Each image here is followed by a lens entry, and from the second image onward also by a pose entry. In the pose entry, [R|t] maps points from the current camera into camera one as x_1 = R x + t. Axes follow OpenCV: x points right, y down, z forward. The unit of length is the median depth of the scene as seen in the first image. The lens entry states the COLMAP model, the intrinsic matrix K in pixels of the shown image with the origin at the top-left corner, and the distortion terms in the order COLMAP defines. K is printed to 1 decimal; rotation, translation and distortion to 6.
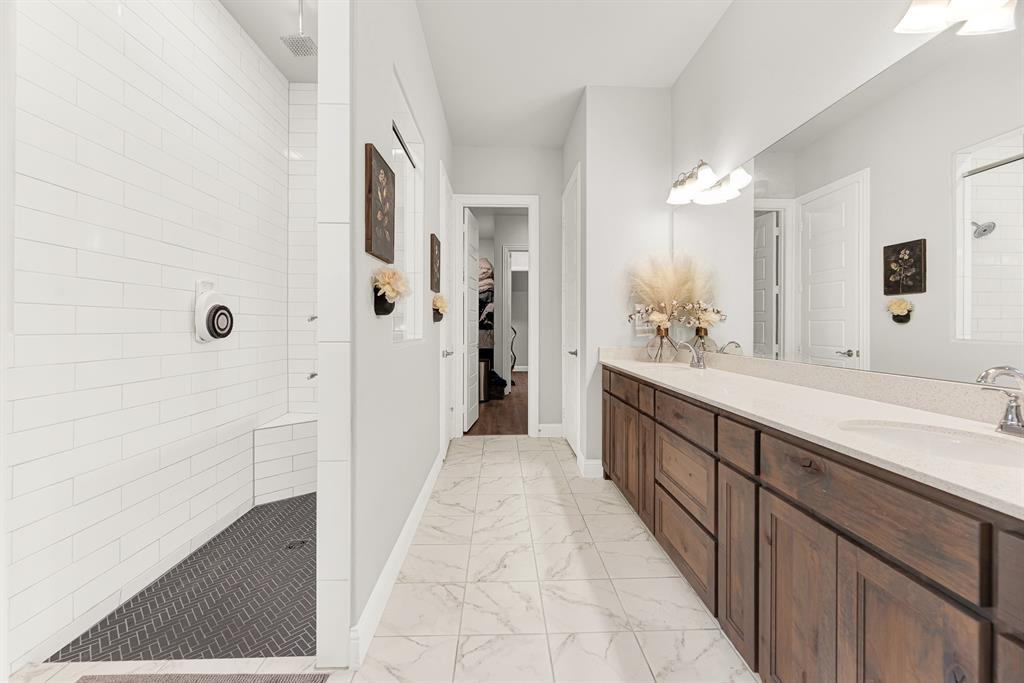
lens RADIAL K [[417.3, 0, 510.9], [0, 417.3, 332.5], [0, 0, 1]] dist [-0.002668, 0.000701]
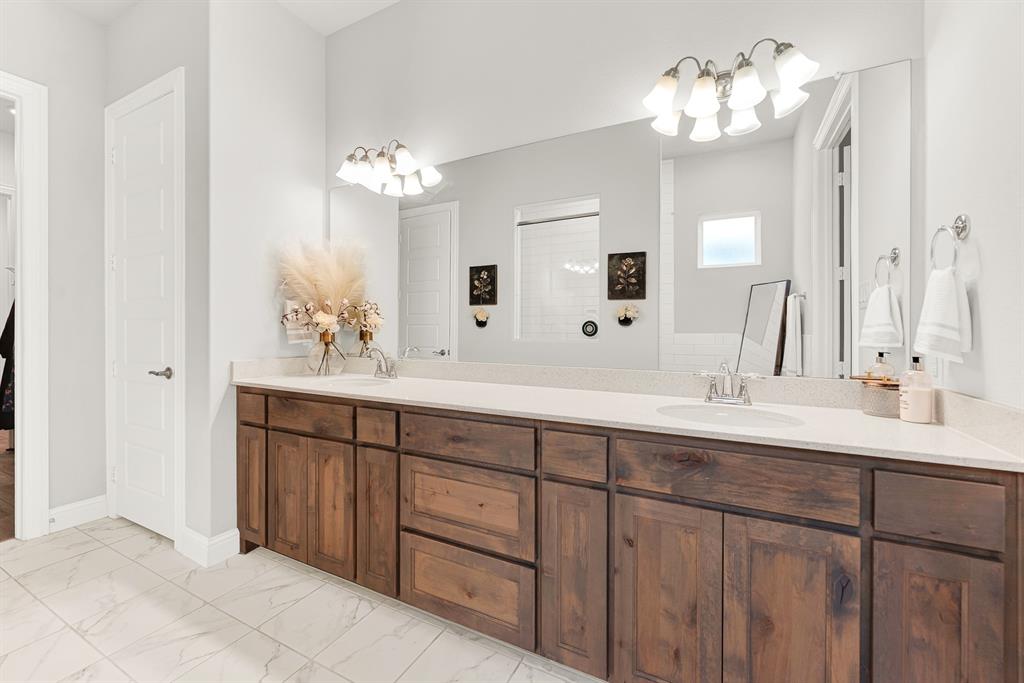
lens RADIAL K [[417.3, 0, 511.5], [0, 417.3, 334.0], [0, 0, 1]] dist [-0.002668, 0.000701]
pose [[0.486596, -0.008285, 0.873588, -0.166216], [0.009868, 0.999943, 0.003987, -0.006625], [-0.873571, 0.006680, 0.486650, 0.311073]]
